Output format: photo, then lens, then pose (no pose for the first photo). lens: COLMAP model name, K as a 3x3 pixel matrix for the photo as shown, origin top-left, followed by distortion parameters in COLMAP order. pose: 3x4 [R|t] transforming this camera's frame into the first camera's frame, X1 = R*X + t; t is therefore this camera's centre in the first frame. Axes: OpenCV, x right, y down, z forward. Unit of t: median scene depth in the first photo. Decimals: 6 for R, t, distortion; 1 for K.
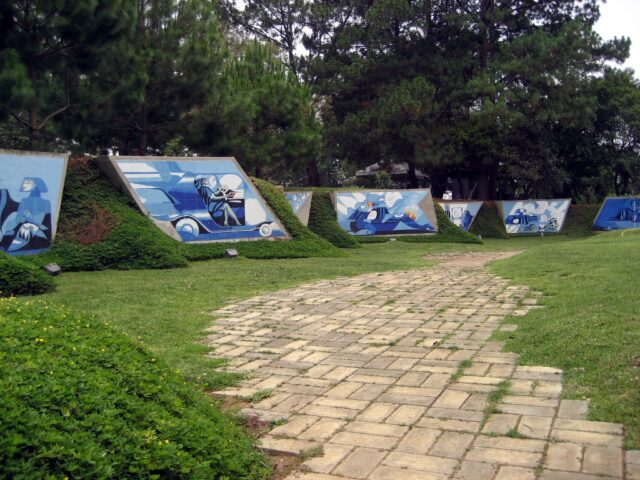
lens RADIAL K [[689.7, 0, 319.8], [0, 689.7, 240.4], [0, 0, 1]] dist [-0.010140, 0.000000]
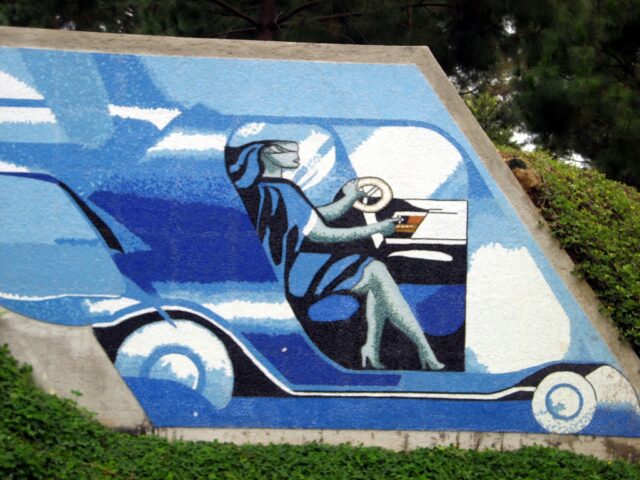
lens RADIAL K [[1142.0, 0, 320.4], [0, 1142.0, 239.8], [0, 0, 1]] dist [-0.014454, 0.000000]
pose [[0.903824, 0.043675, -0.425669, -0.001684], [-0.077001, 0.995139, -0.061391, -0.038357], [0.420919, 0.088264, 0.902794, 0.689226]]
